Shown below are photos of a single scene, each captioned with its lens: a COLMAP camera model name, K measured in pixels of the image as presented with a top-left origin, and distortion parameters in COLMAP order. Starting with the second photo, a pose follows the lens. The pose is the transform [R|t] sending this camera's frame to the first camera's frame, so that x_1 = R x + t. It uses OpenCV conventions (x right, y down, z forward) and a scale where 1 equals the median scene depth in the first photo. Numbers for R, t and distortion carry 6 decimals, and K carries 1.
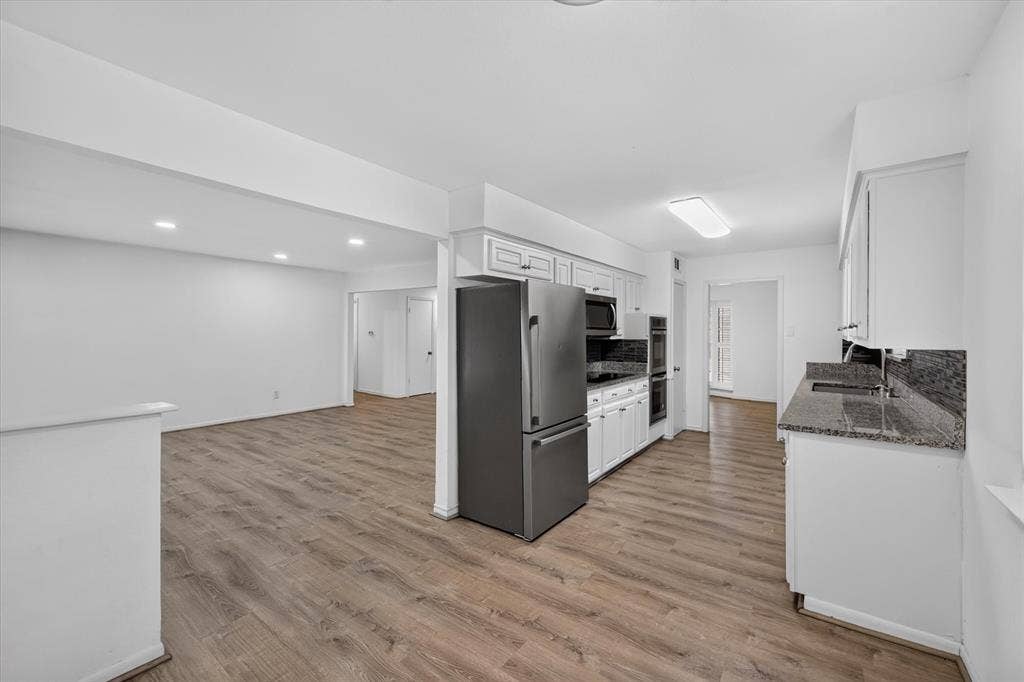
lens RADIAL K [[416.9, 0, 519.2], [0, 416.9, 336.7], [0, 0, 1]] dist [0.007137, -0.000315]
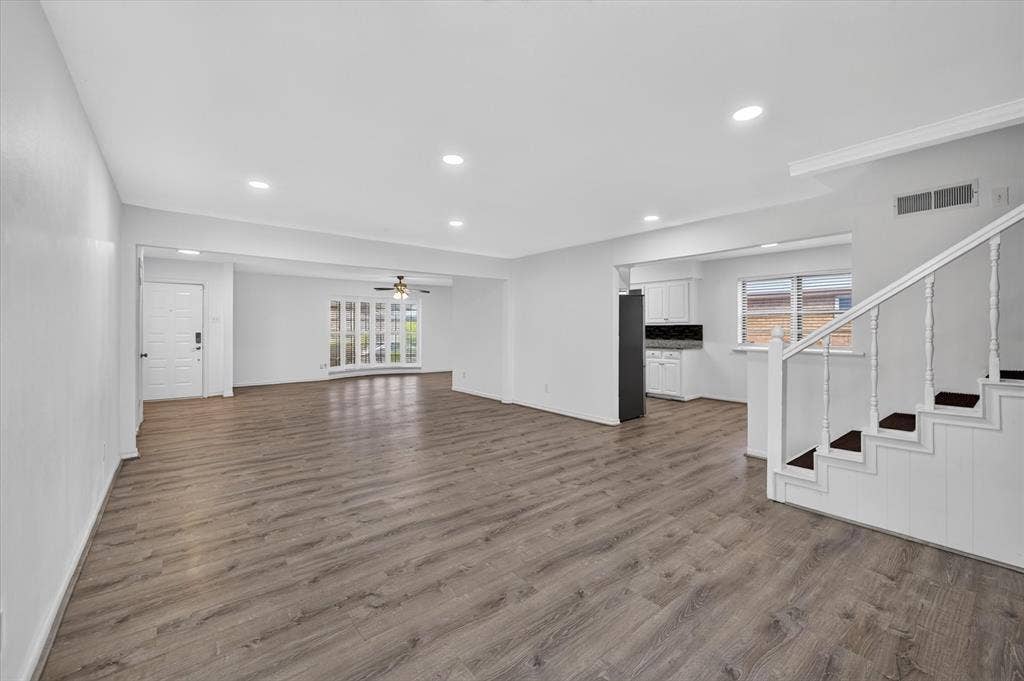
lens RADIAL K [[416.9, 0, 517.4], [0, 416.9, 332.0], [0, 0, 1]] dist [0.007137, -0.000315]
pose [[0.245309, -0.008614, 0.969407, -1.770344], [0.015018, 0.999874, 0.005084, 0.023866], [-0.969329, 0.013311, 0.245407, 0.867654]]
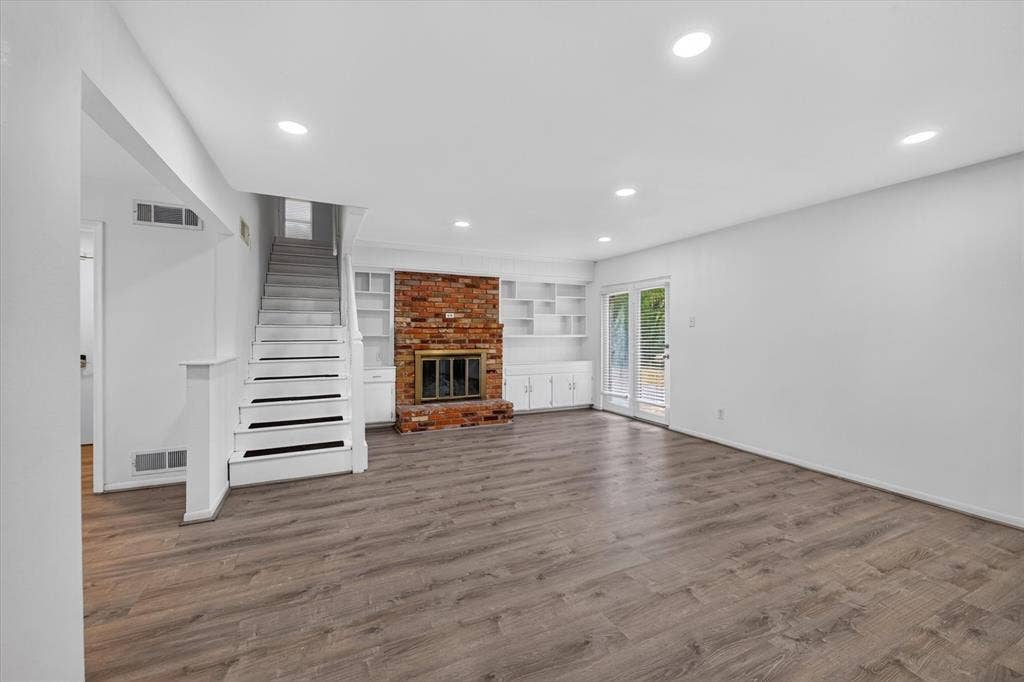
lens RADIAL K [[416.9, 0, 515.9], [0, 416.9, 337.9], [0, 0, 1]] dist [0.007137, -0.000315]
pose [[-0.473972, 0.009816, -0.880485, -0.032012], [-0.013732, 0.999734, 0.018537, 0.011555], [0.880433, 0.020877, -0.473711, 1.429215]]
